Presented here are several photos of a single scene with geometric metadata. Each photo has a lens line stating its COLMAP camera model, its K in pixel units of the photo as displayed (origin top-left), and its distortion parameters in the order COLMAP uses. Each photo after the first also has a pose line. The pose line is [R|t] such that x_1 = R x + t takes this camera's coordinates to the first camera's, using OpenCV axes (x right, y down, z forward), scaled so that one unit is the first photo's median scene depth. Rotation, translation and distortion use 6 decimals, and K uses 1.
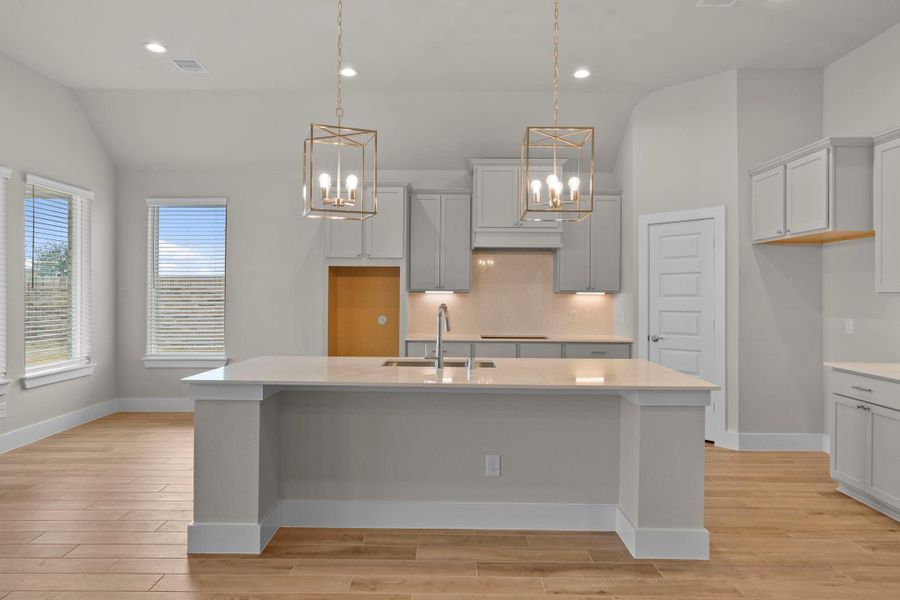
lens RADIAL K [[542.1, 0, 448.6], [0, 542.1, 297.6], [0, 0, 1]] dist [0.005591, -0.002907]
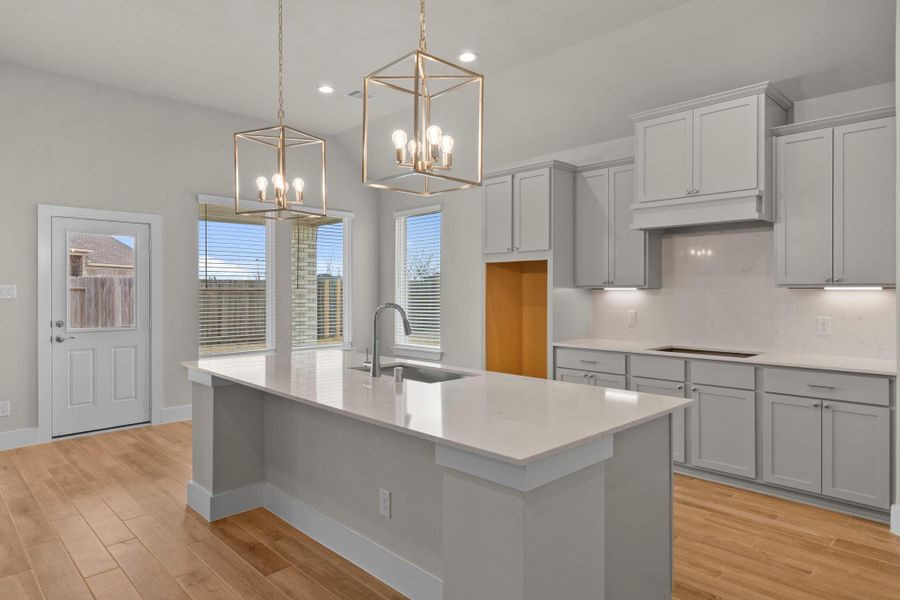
lens RADIAL K [[542.1, 0, 453.6], [0, 542.1, 292.4], [0, 0, 1]] dist [0.005591, -0.002907]
pose [[0.704979, -0.005669, -0.709205, 0.417342], [0.001217, 0.999976, -0.006783, 0.000548], [0.709227, 0.003918, 0.704969, 0.285094]]
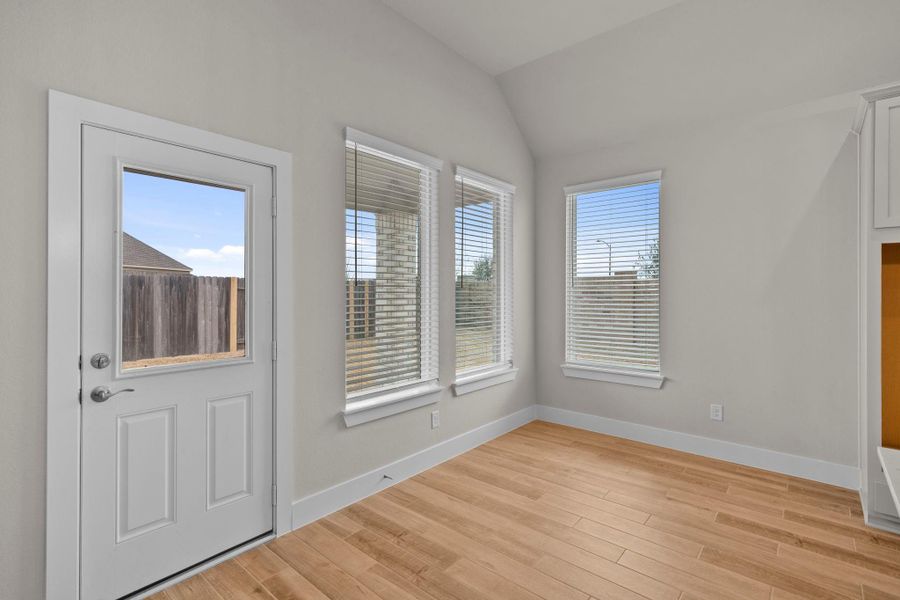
lens RADIAL K [[423.8, 0, 449.2], [0, 423.8, 291.0], [0, 0, 1]] dist [0.004044, -0.000099]
pose [[0.757337, -0.006191, -0.652995, -0.272326], [0.000189, 0.999957, -0.009261, -0.005190], [0.653024, 0.006890, 0.757306, 0.385757]]
